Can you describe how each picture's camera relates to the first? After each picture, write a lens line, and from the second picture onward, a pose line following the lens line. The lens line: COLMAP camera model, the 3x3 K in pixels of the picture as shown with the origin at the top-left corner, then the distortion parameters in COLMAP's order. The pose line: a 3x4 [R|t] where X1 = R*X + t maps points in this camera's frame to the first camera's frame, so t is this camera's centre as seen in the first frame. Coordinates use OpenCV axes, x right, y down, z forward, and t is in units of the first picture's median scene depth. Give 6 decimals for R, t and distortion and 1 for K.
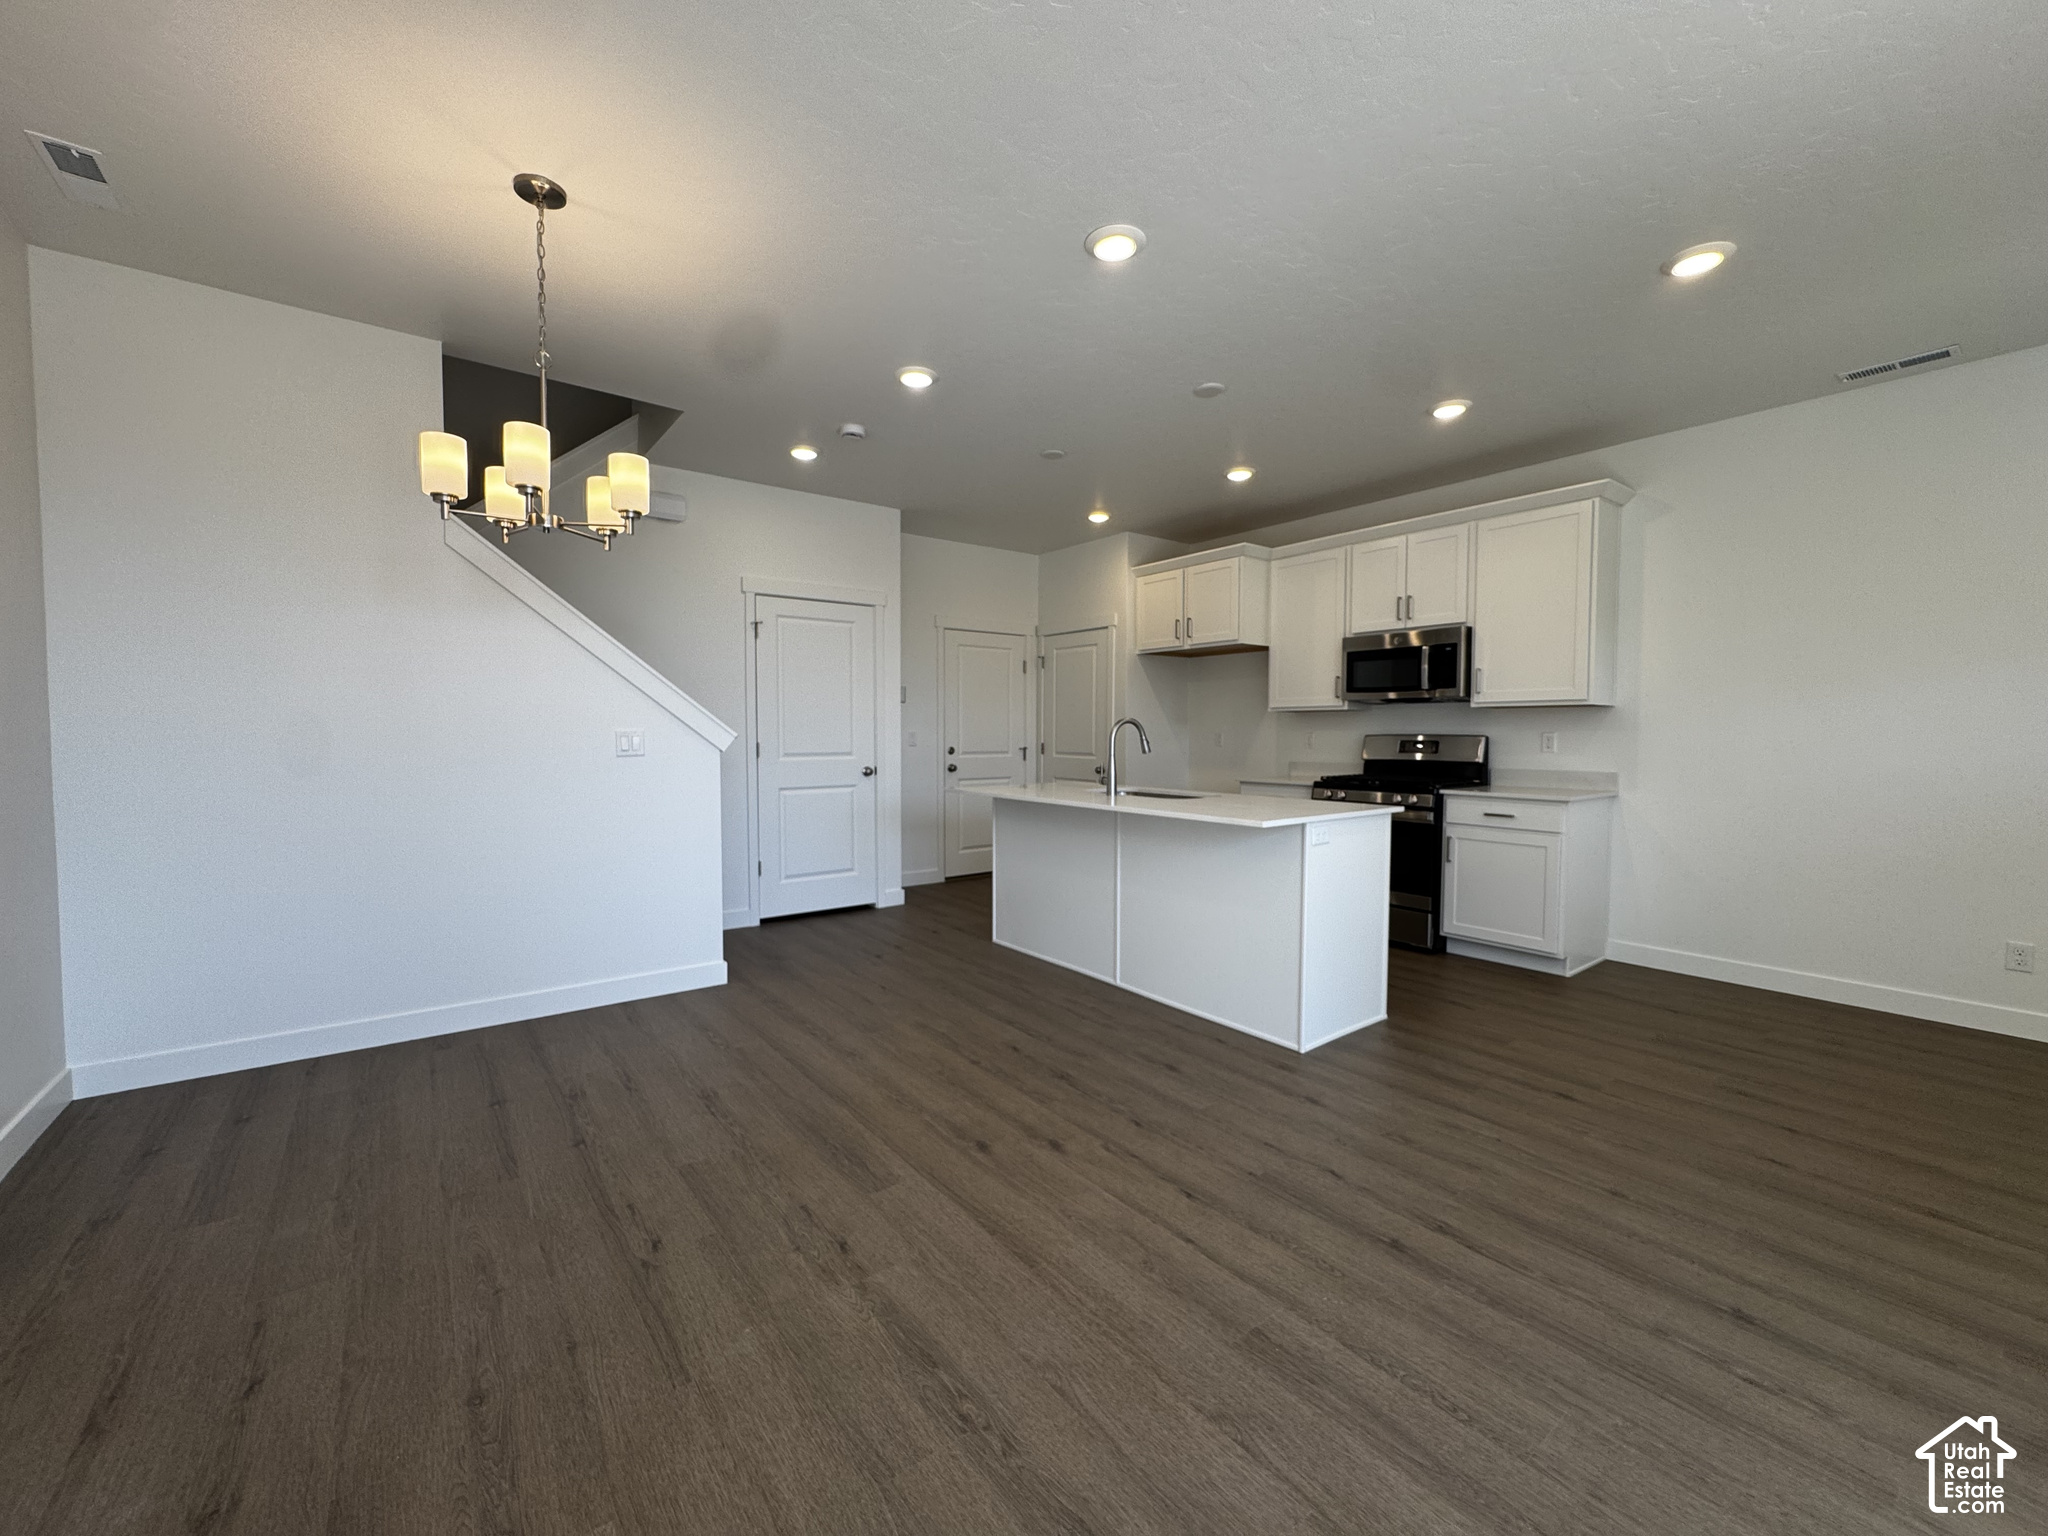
lens RADIAL K [[818.7, 0, 1024.0], [0, 818.7, 768.0], [0, 0, 1]] dist [-0.002675, 0.000301]
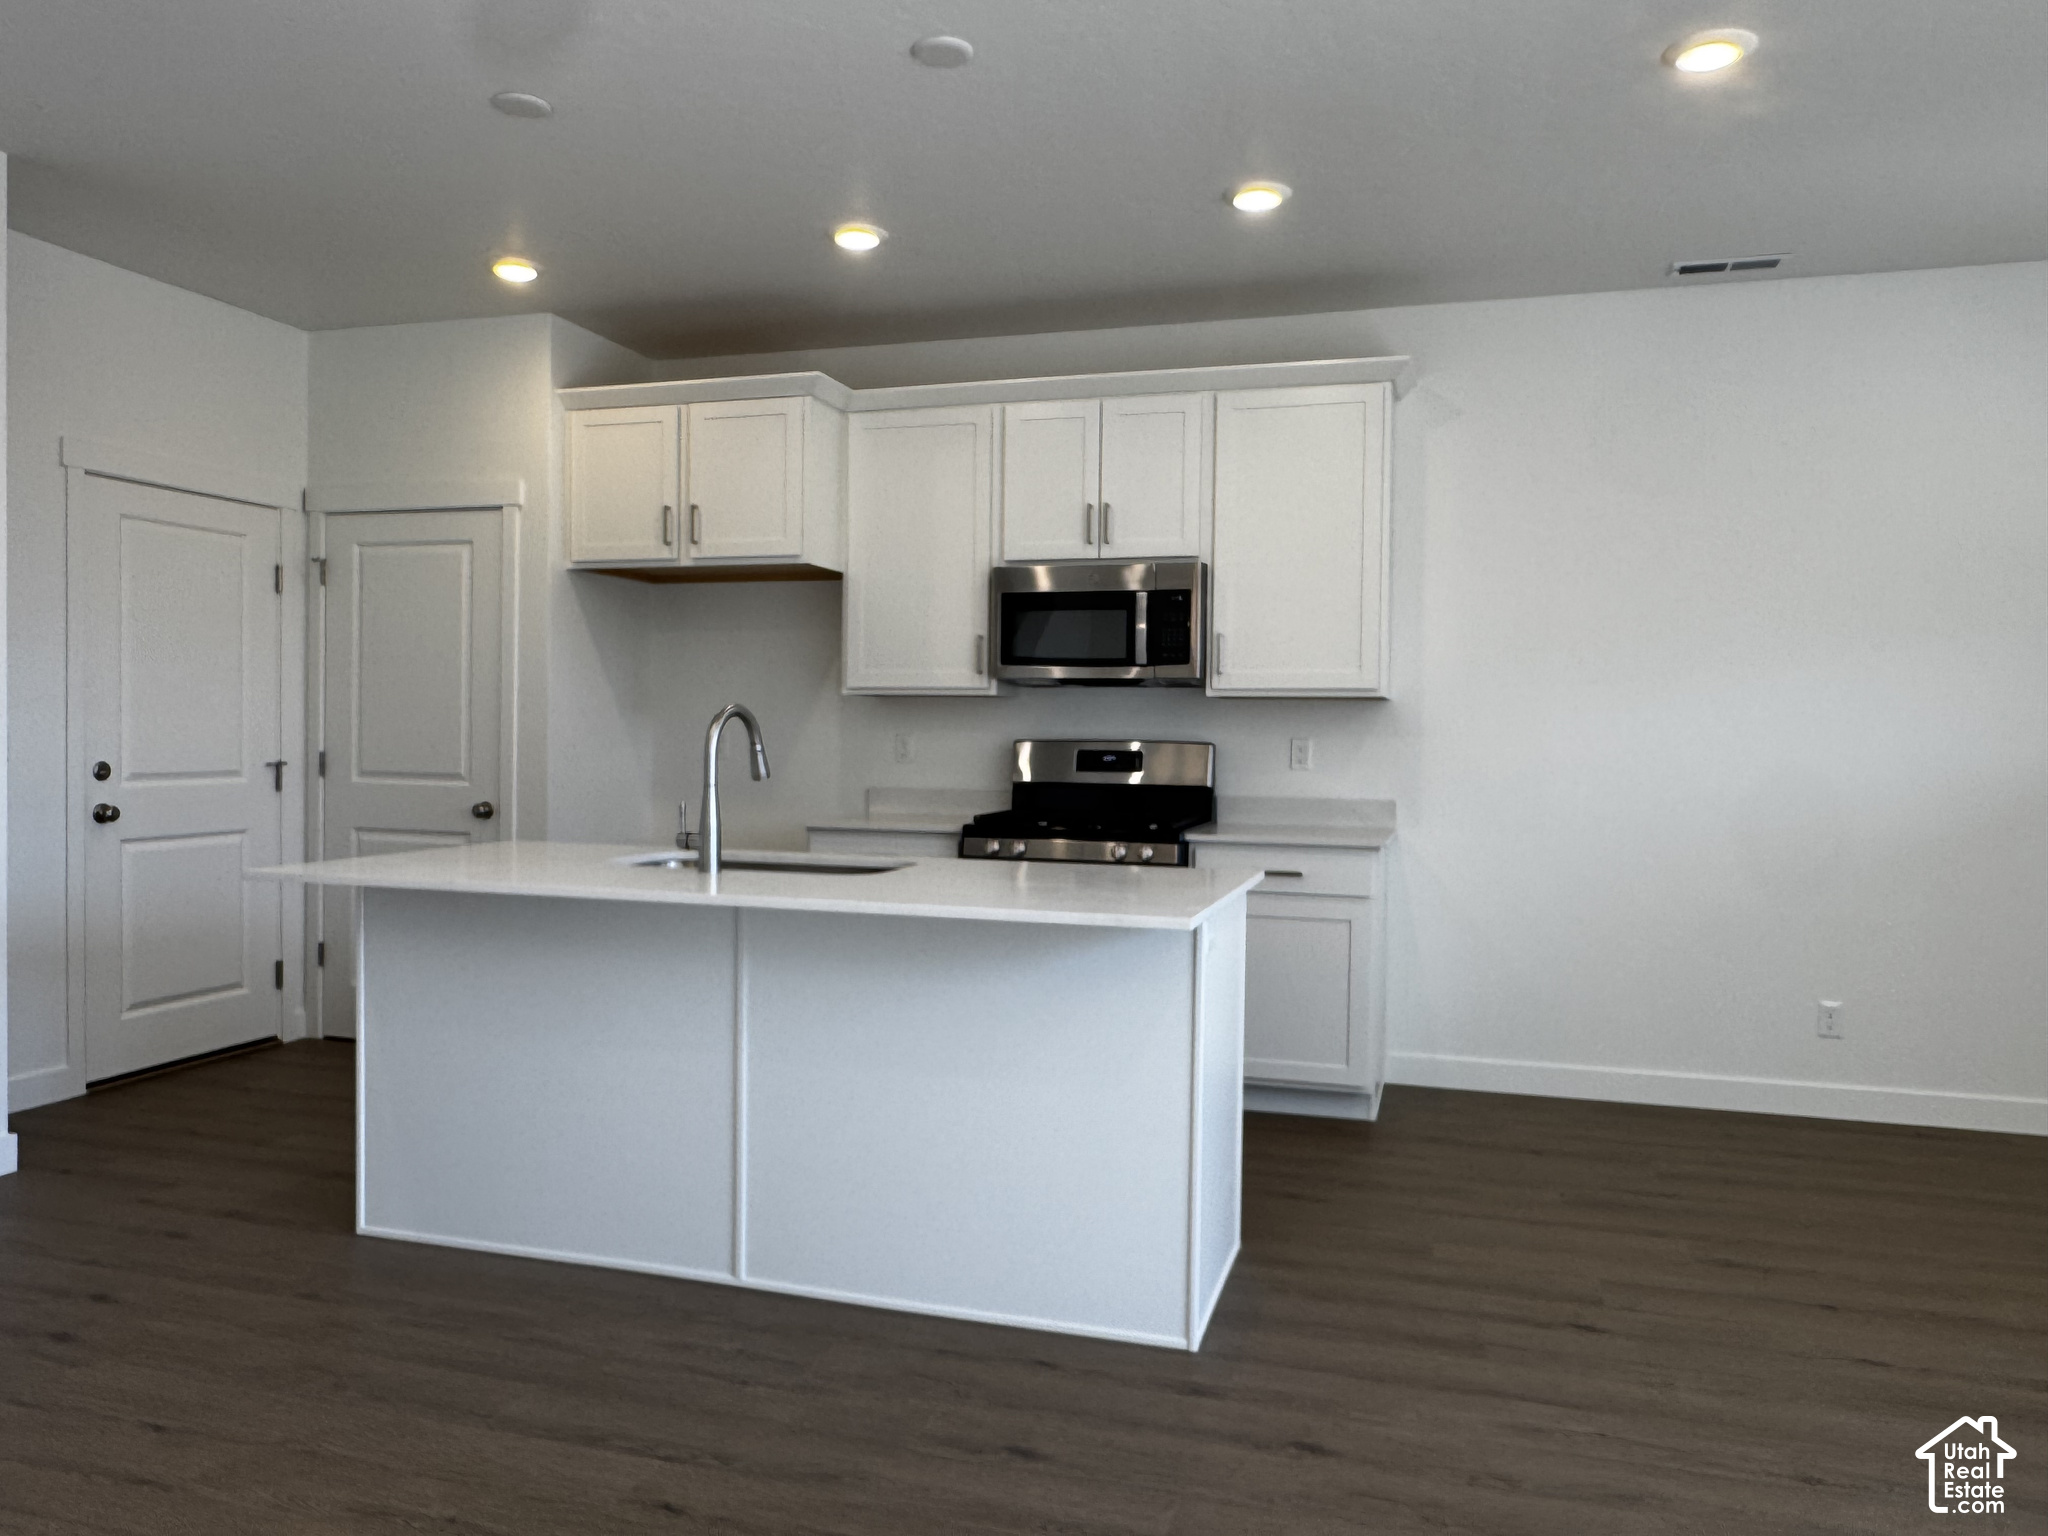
lens RADIAL K [[1451.0, 0, 1024.0], [0, 1451.0, 768.0], [0, 0, 1]] dist [-0.001320, -0.000193]
pose [[0.813529, -0.005493, 0.581498, -0.189677], [0.015033, 0.999820, -0.011587, -0.010425], [-0.581330, 0.018168, 0.813465, 0.199965]]
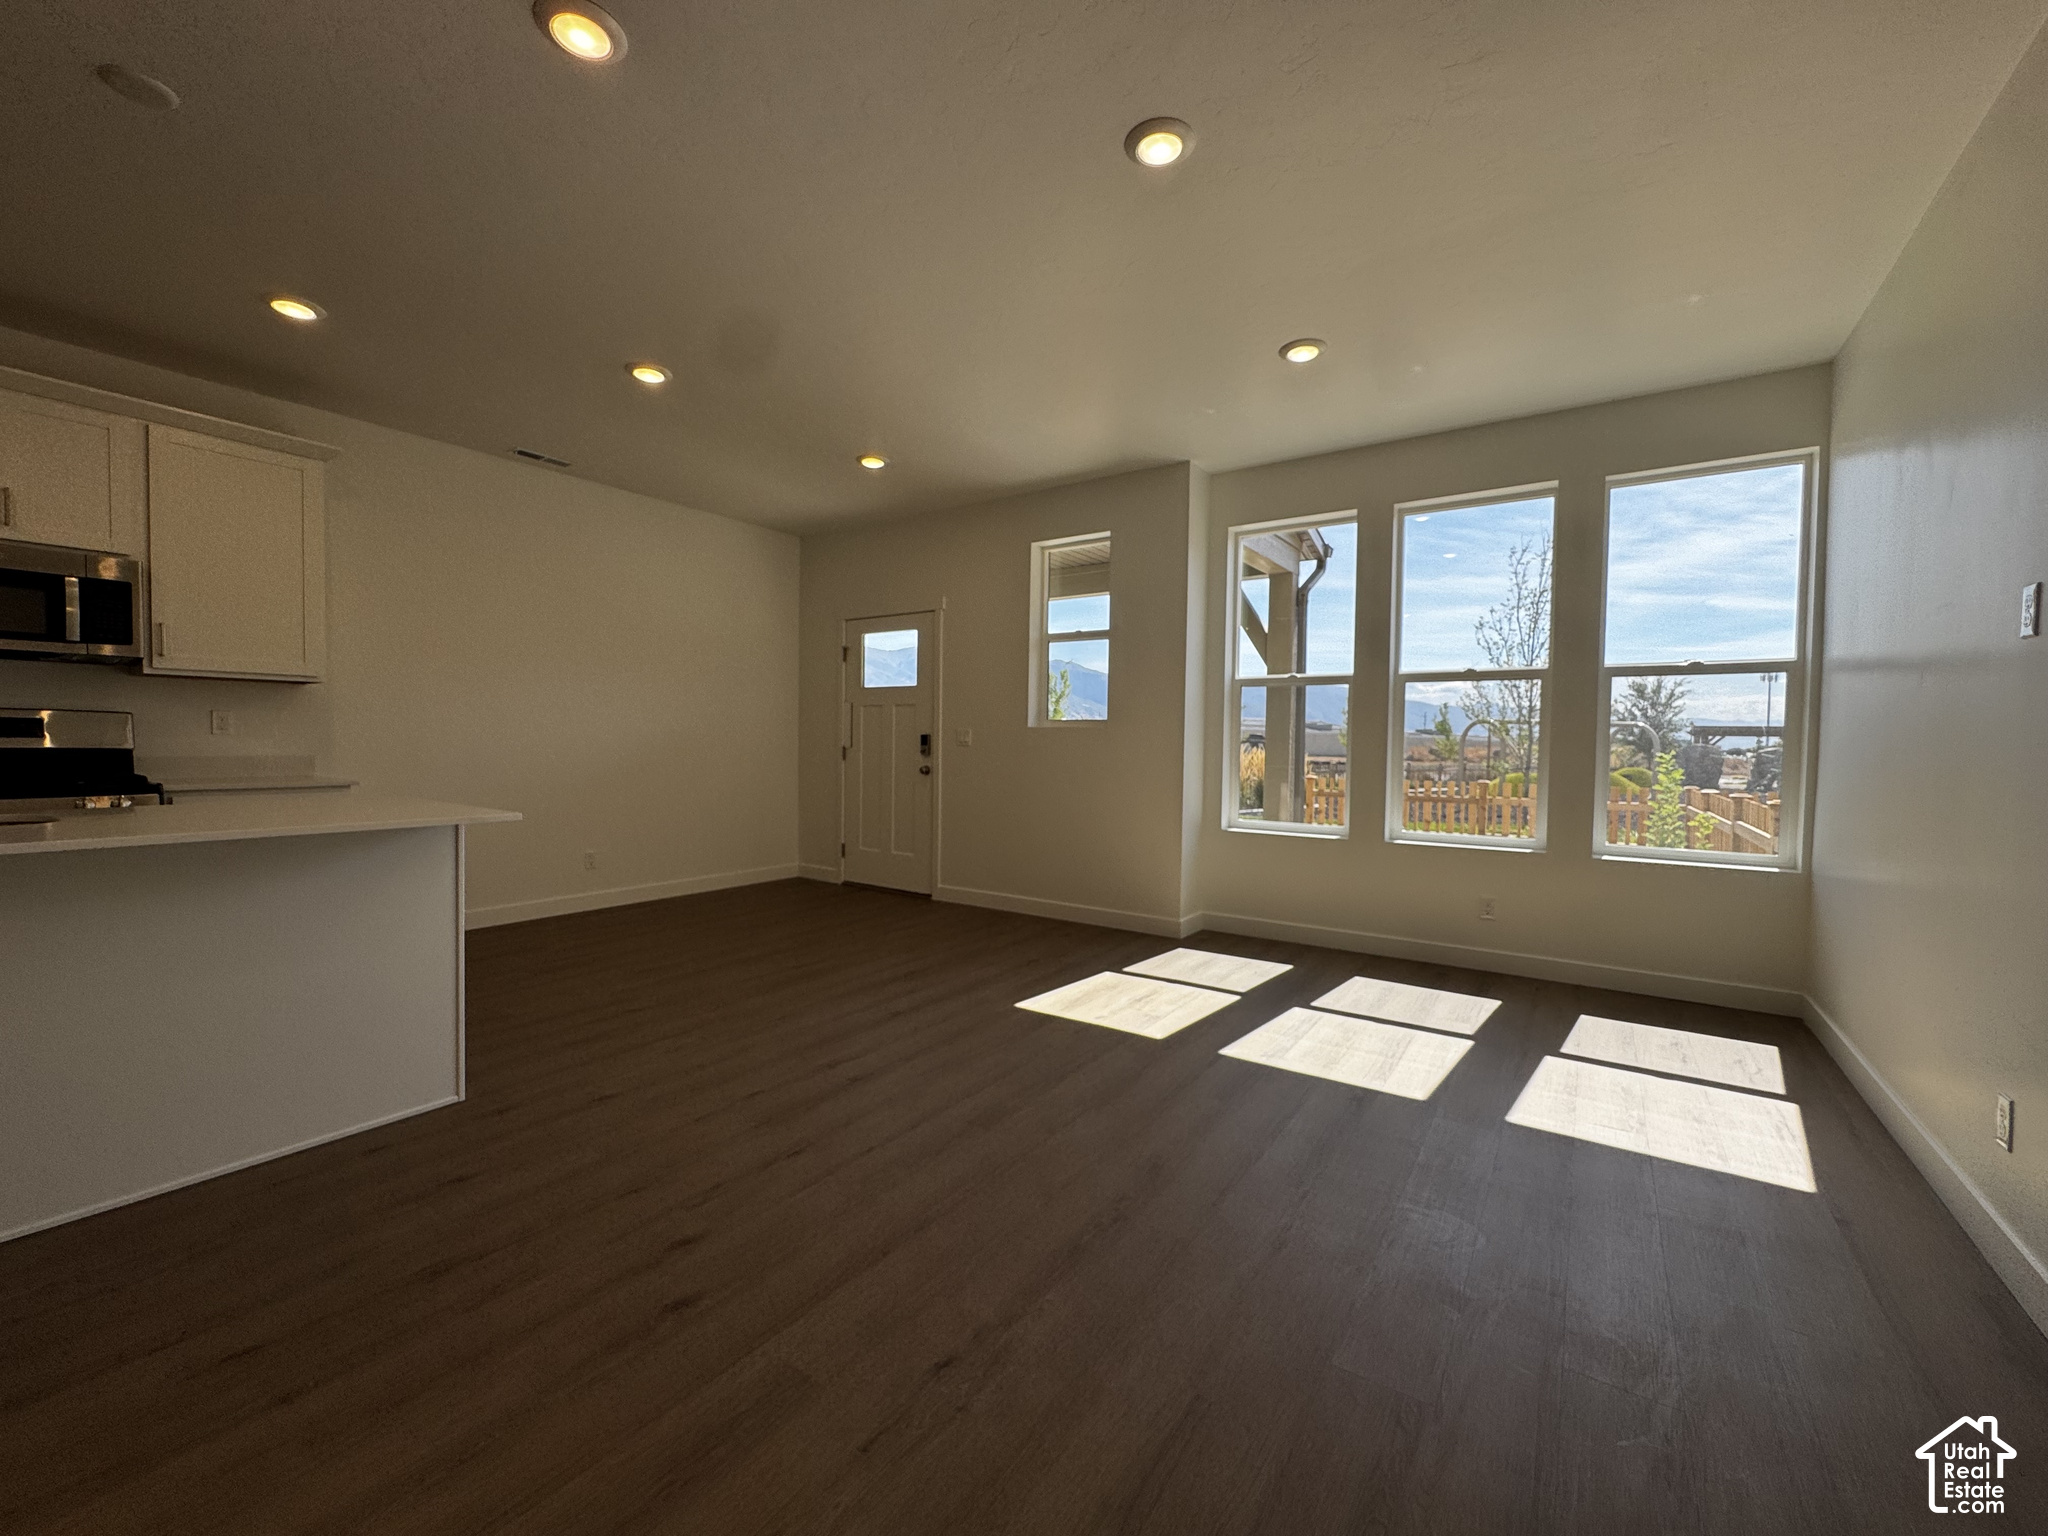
lens RADIAL K [[818.7, 0, 1024.0], [0, 818.7, 768.0], [0, 0, 1]] dist [-0.002675, 0.000301]
pose [[-0.304124, -0.040506, 0.951771, -0.390441], [0.027721, 0.998296, 0.051344, -0.005535], [-0.952229, 0.041999, -0.302483, 0.464877]]
